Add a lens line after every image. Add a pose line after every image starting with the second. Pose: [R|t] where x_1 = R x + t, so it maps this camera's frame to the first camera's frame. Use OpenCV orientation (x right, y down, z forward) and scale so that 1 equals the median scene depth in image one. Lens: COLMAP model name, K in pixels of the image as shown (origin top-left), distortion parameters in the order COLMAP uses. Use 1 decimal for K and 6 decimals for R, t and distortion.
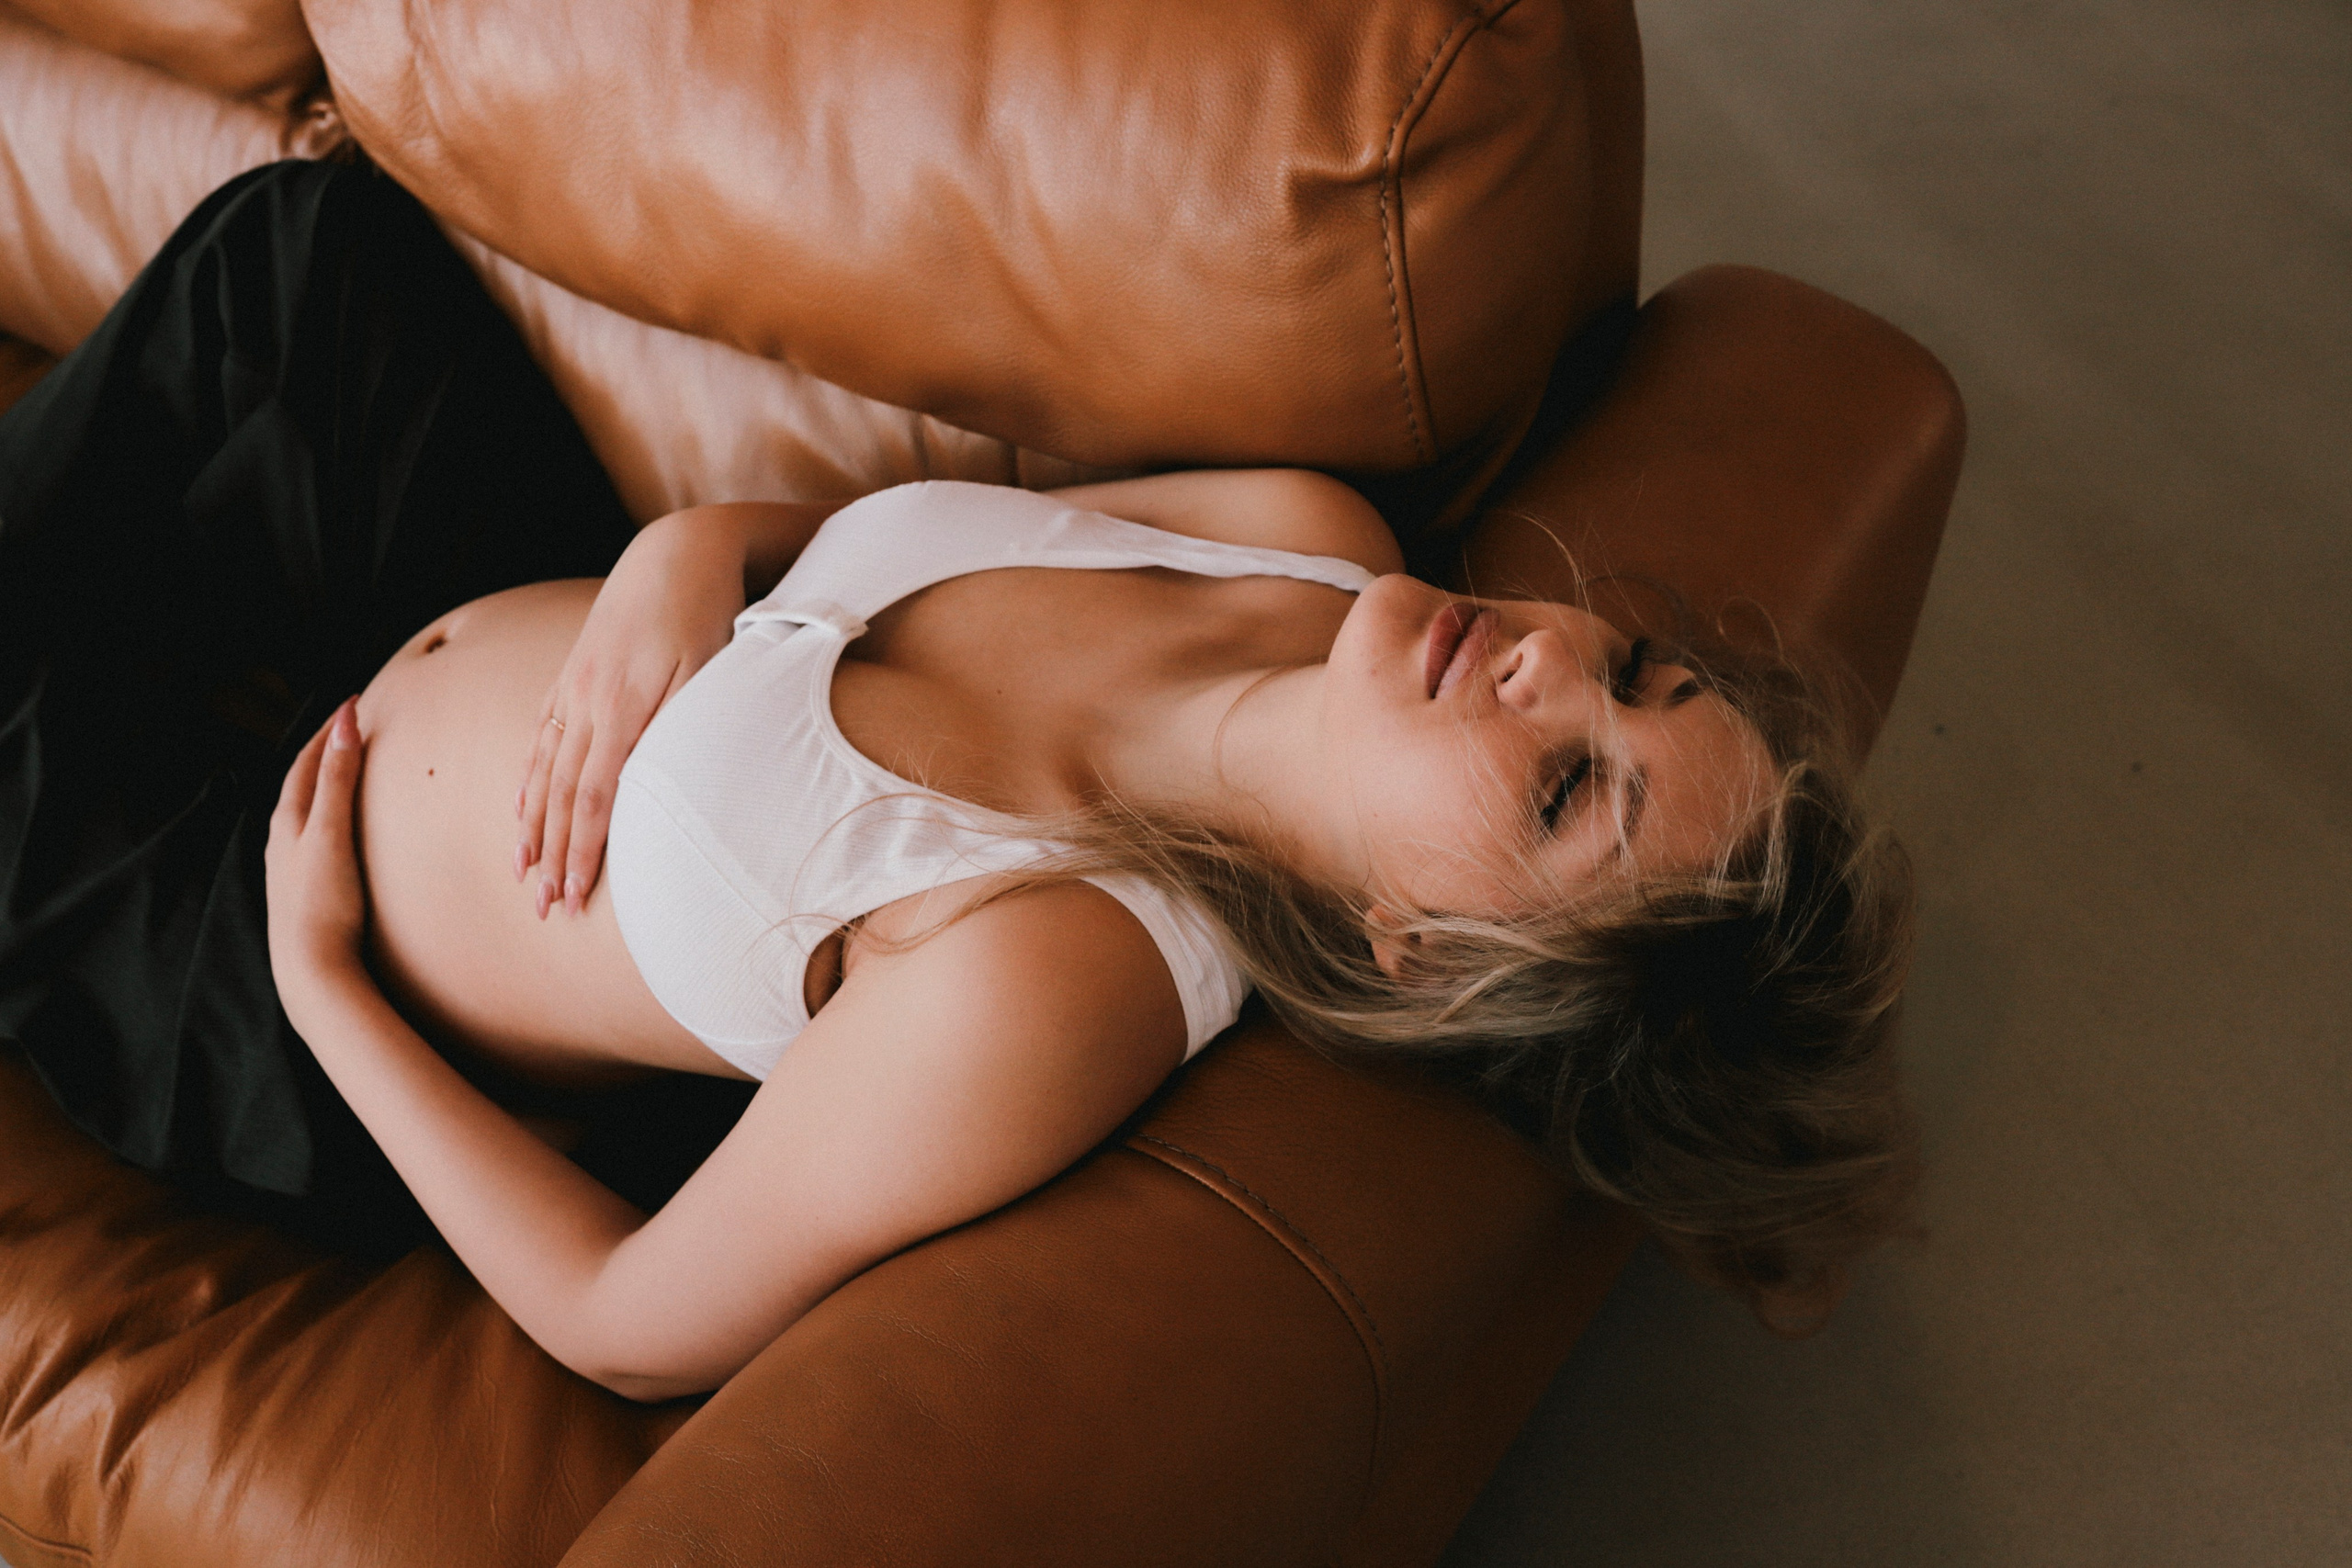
lens RADIAL K [[2311.8, 0, 1176.0], [0, 2311.8, 784.0], [0, 0, 1]] dist [-0.000977, 0.041064]
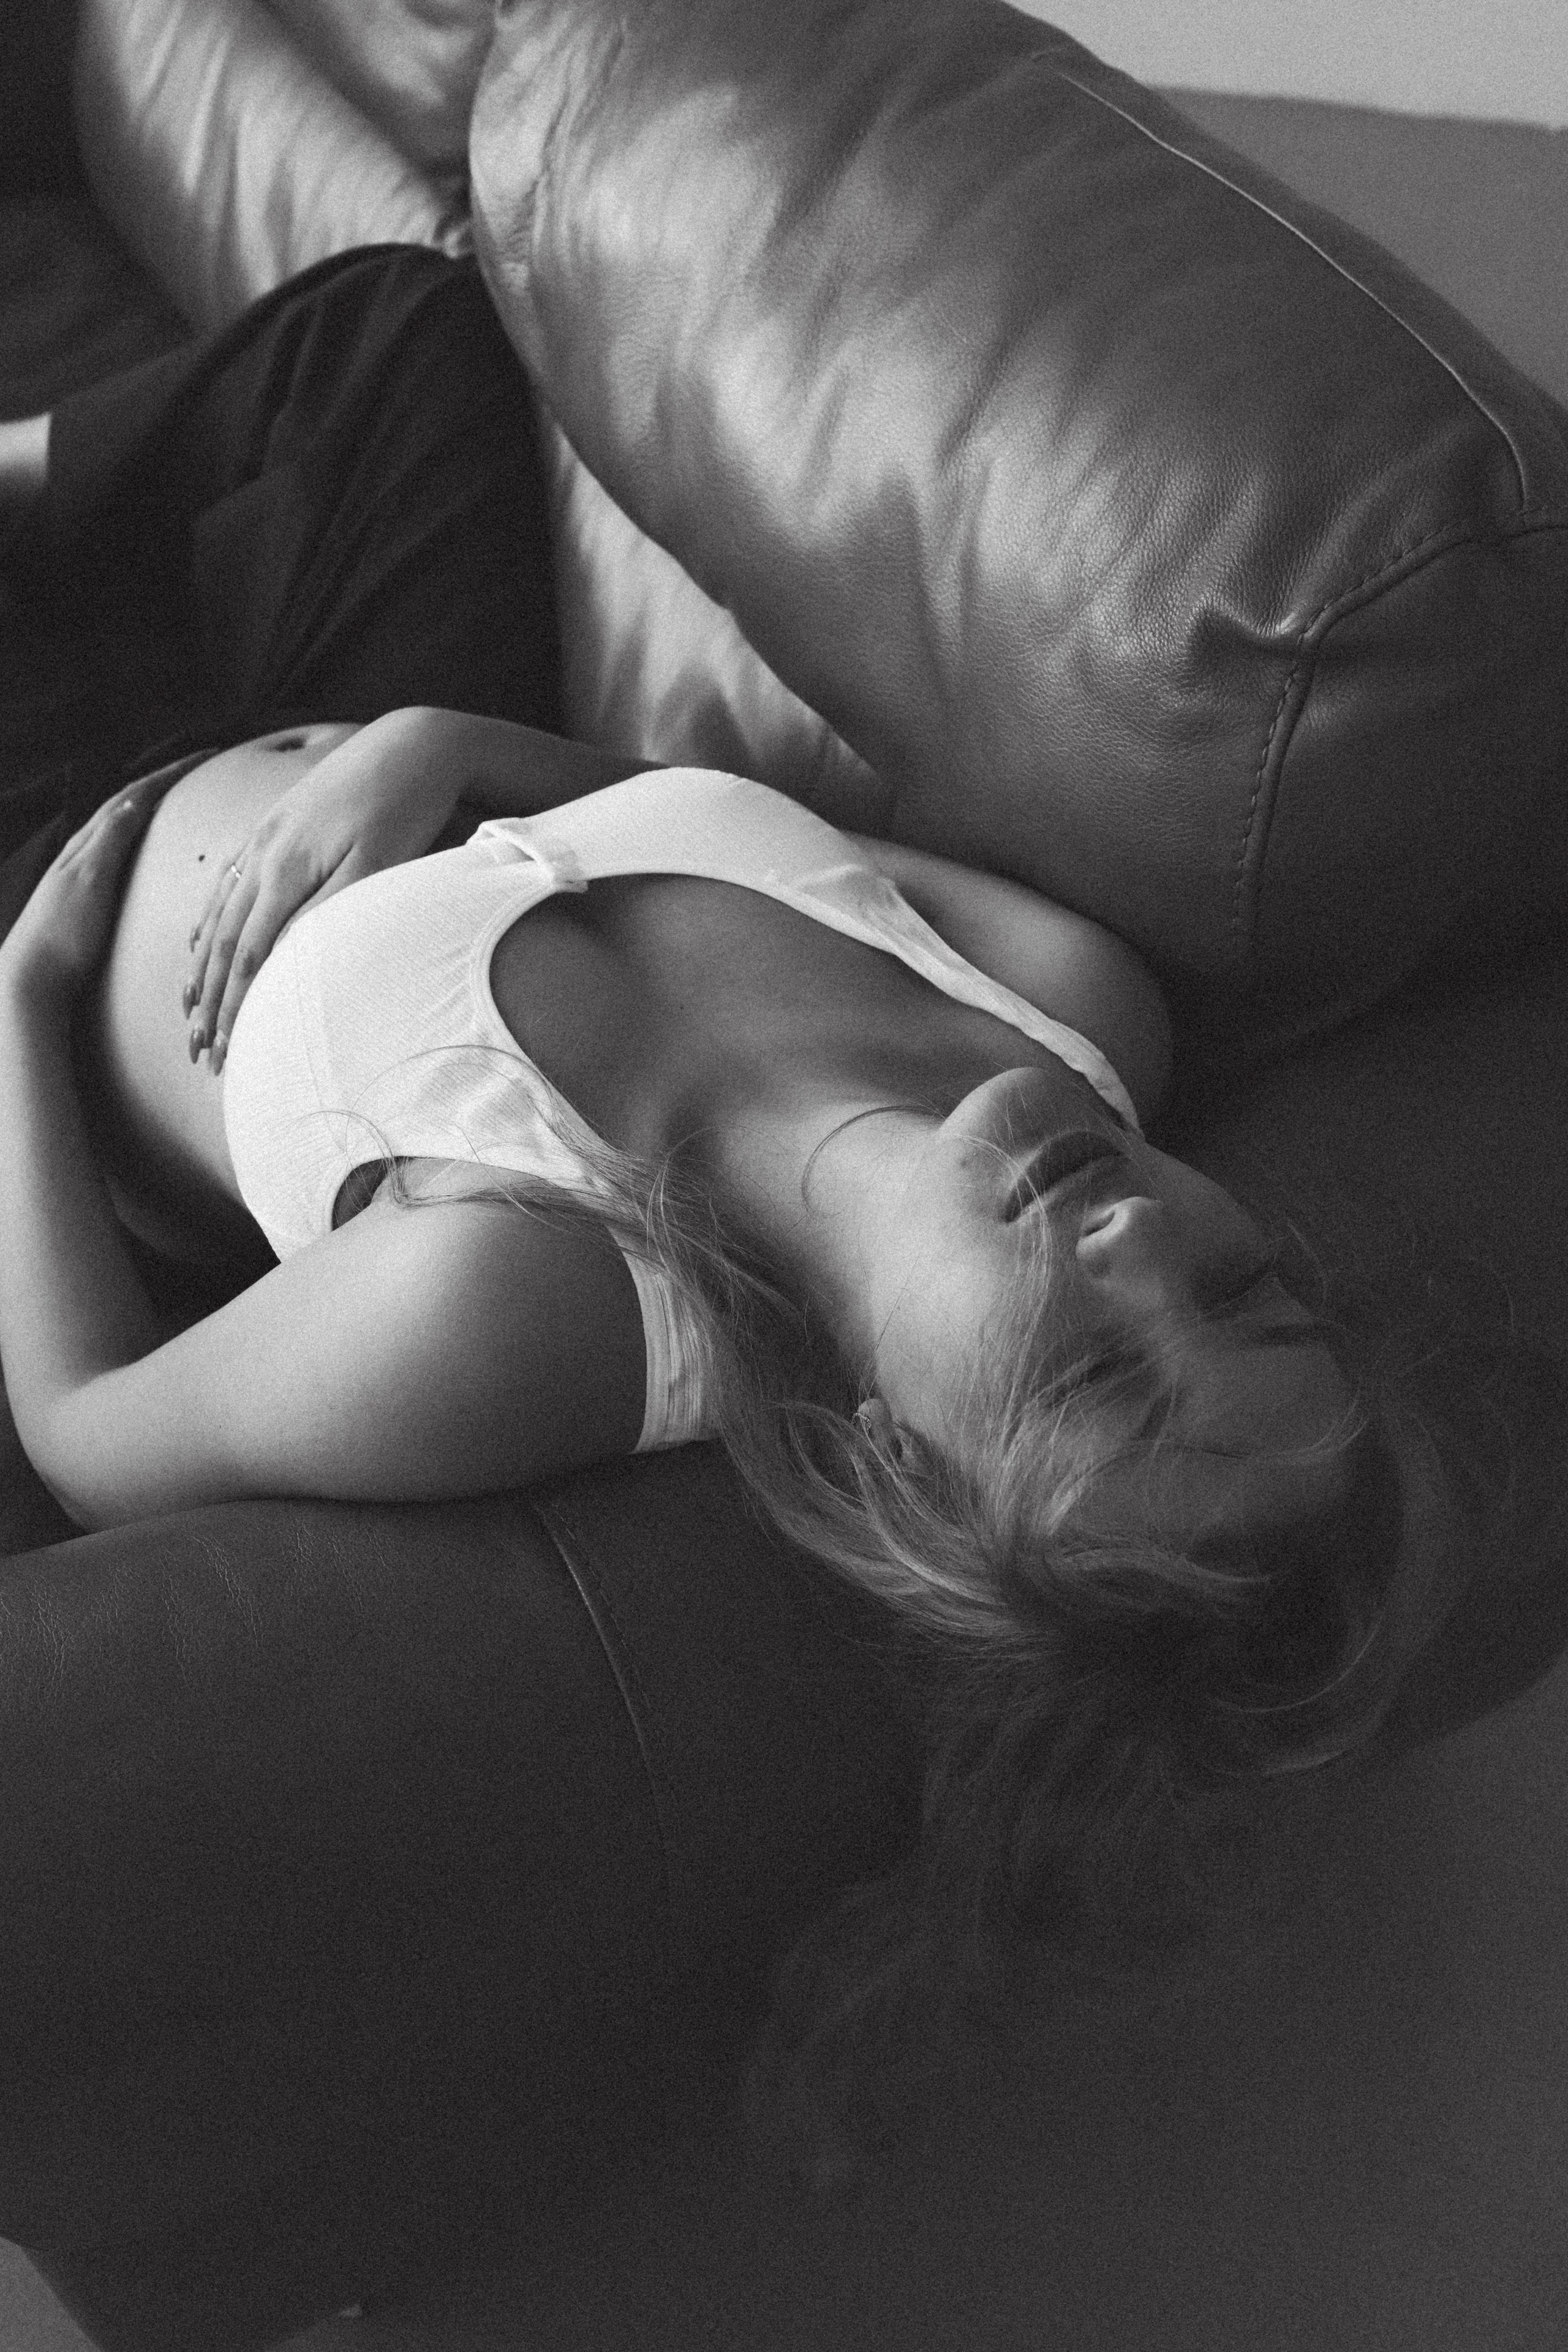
lens RADIAL K [[2312.1, 0, 792.3], [0, 2312.1, 1138.2], [0, 0, 1]] dist [-0.000977, 0.041064]
pose [[0.868380, 0.430566, -0.246027, 0.213201], [-0.424751, 0.901848, 0.079096, -0.084966], [0.255935, 0.035815, 0.966030, 0.112410]]
